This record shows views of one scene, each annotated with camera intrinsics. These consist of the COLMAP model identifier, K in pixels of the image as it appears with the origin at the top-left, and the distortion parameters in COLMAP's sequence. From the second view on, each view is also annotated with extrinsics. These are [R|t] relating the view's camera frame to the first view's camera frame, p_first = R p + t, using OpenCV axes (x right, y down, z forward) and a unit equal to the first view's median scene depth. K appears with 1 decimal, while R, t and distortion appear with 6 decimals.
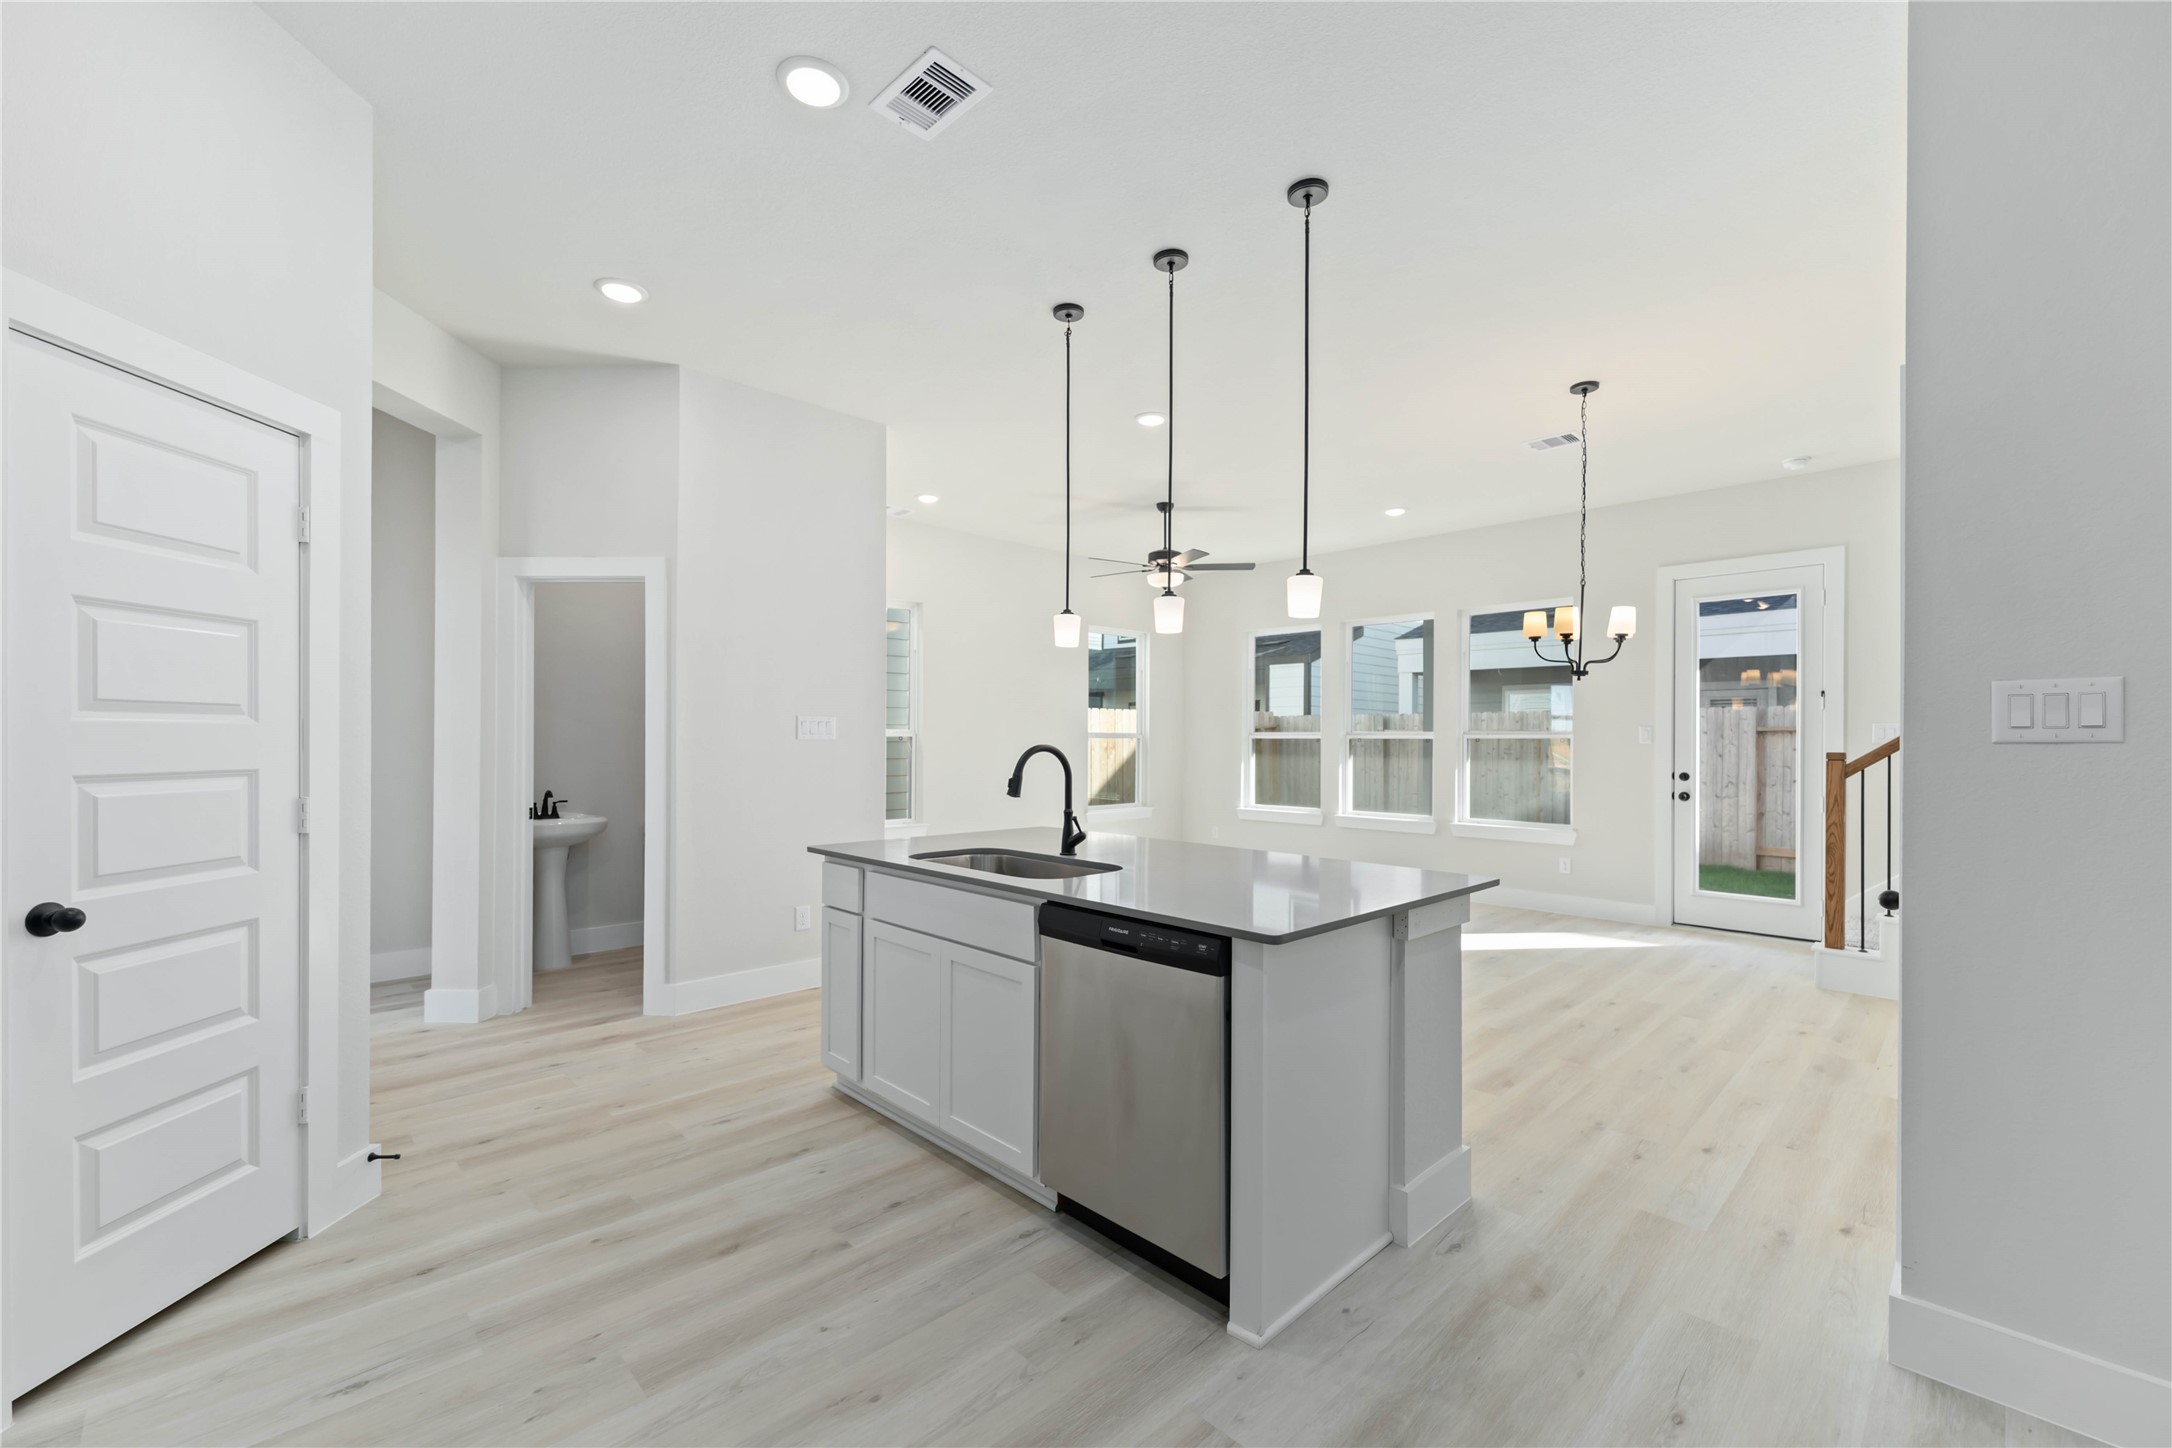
lens RADIAL K [[884.2, 0, 1074.6], [0, 884.2, 756.5], [0, 0, 1]] dist [-0.002612, -0.000414]
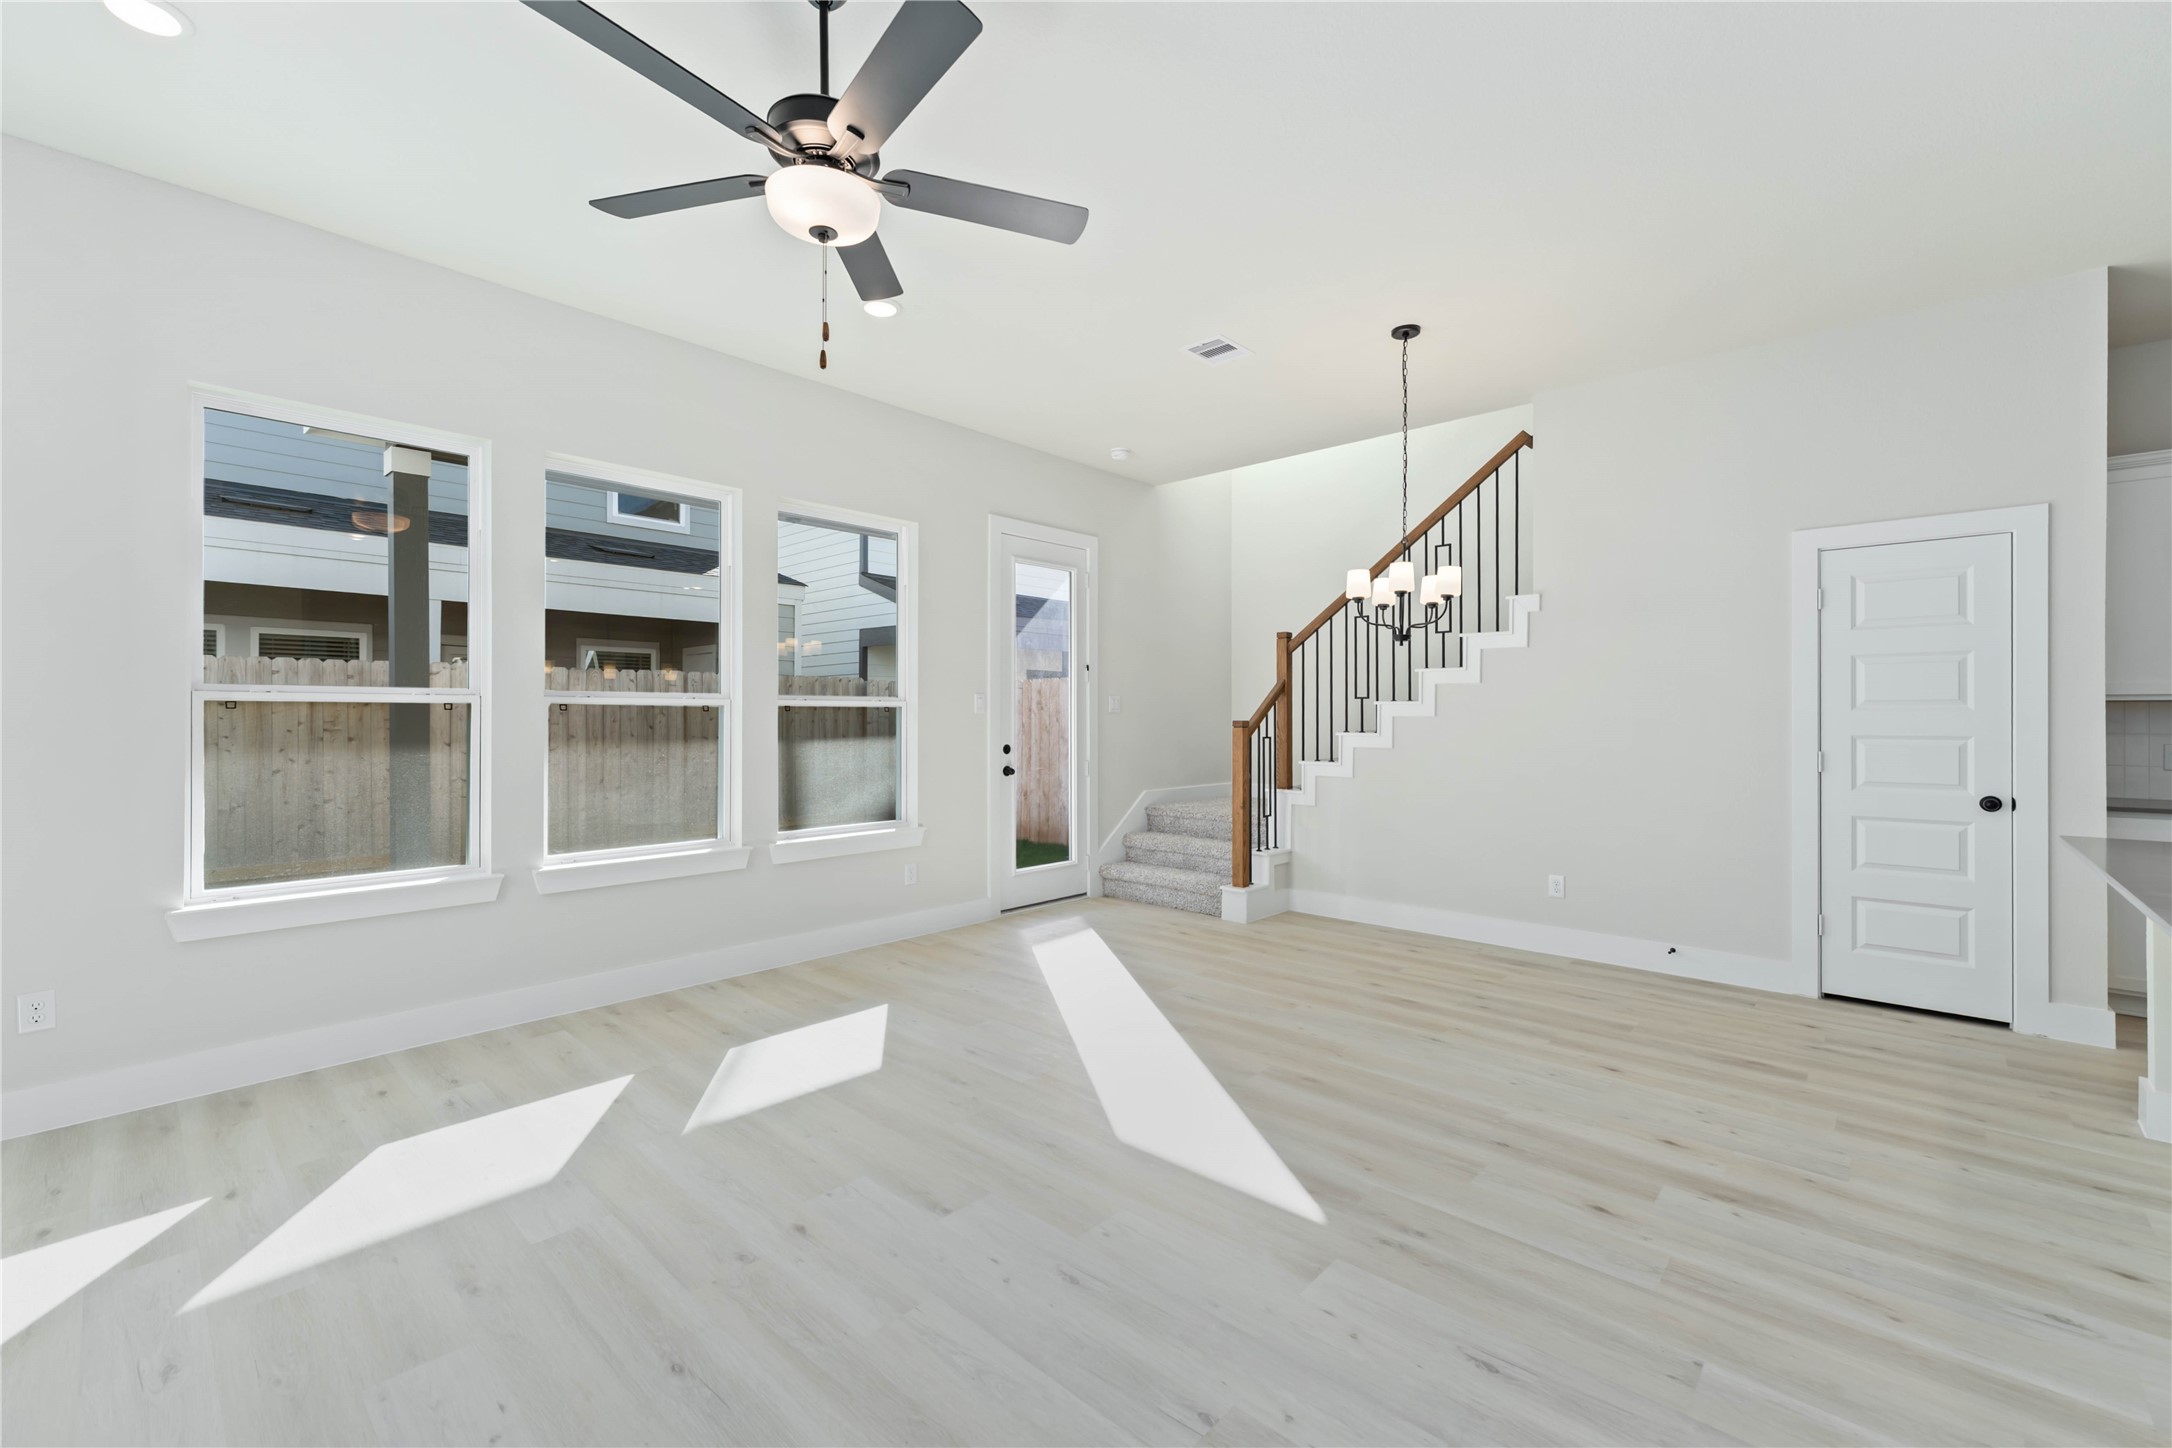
lens RADIAL K [[898.9, 0, 1083.0], [0, 898.9, 716.2], [0, 0, 1]] dist [-0.000074, -0.000482]
pose [[-0.060499, -0.005568, 0.998153, -0.220998], [0.014951, 0.999867, 0.006484, -0.014981], [-0.998056, 0.015316, -0.060407, 0.877186]]
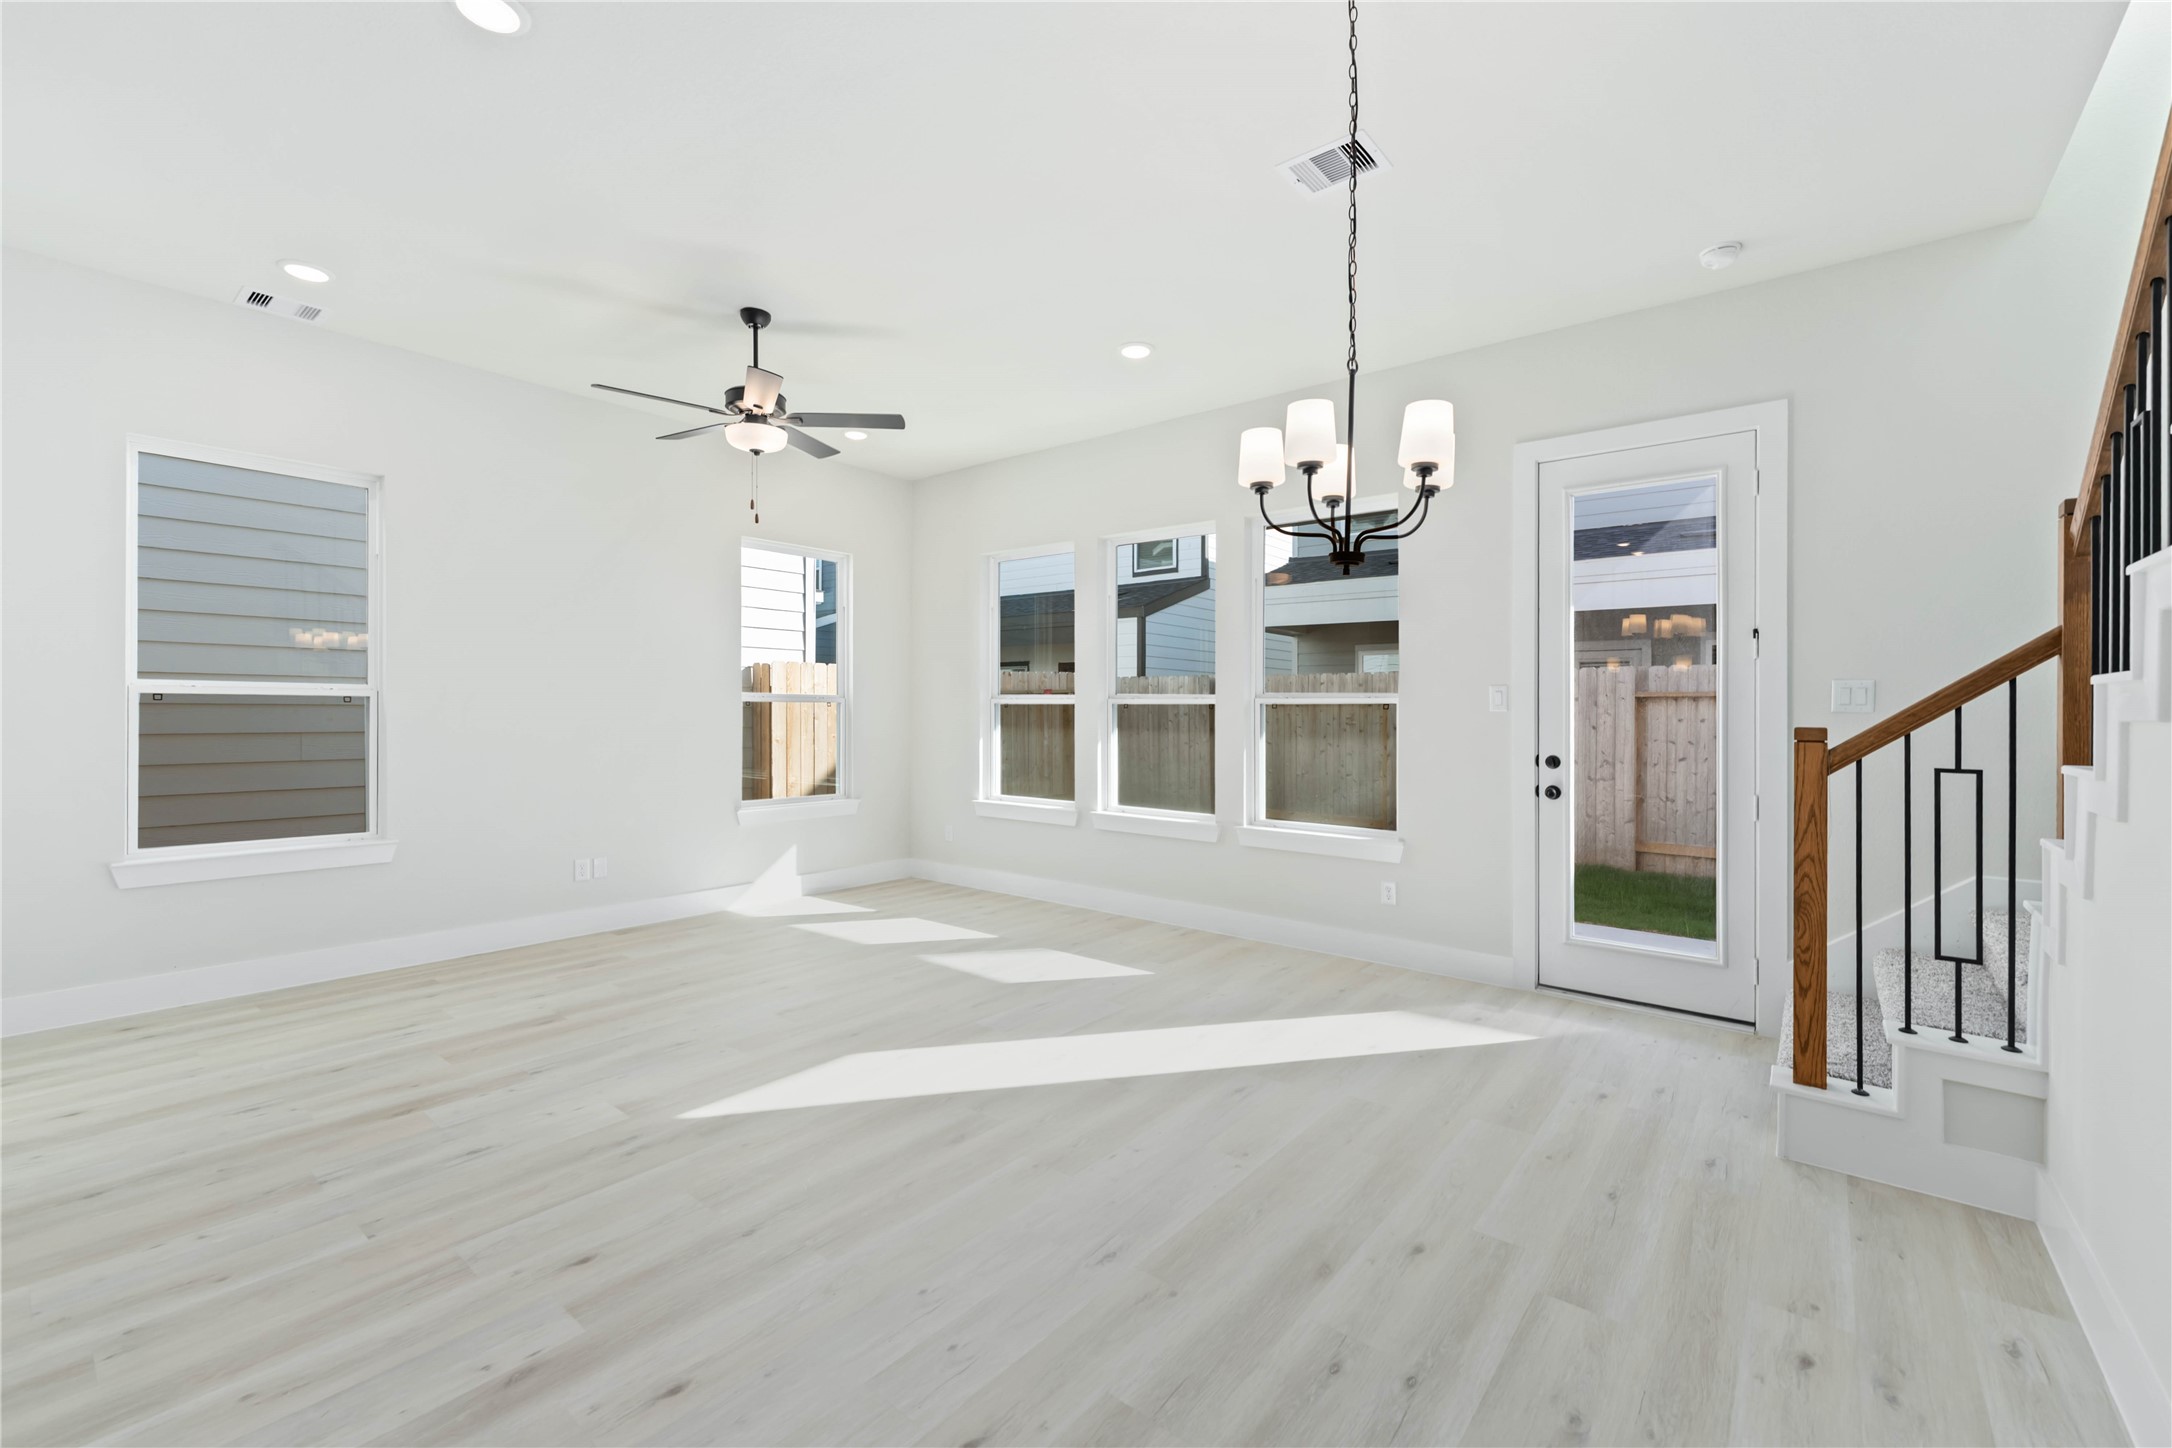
lens RADIAL K [[898.9, 0, 1083.0], [0, 898.9, 716.2], [0, 0, 1]] dist [-0.000074, -0.000482]
pose [[0.992319, 0.002694, 0.123679, 0.234507], [-0.001472, 0.999949, -0.009970, -0.003775], [-0.123700, 0.009711, 0.992272, 0.341340]]
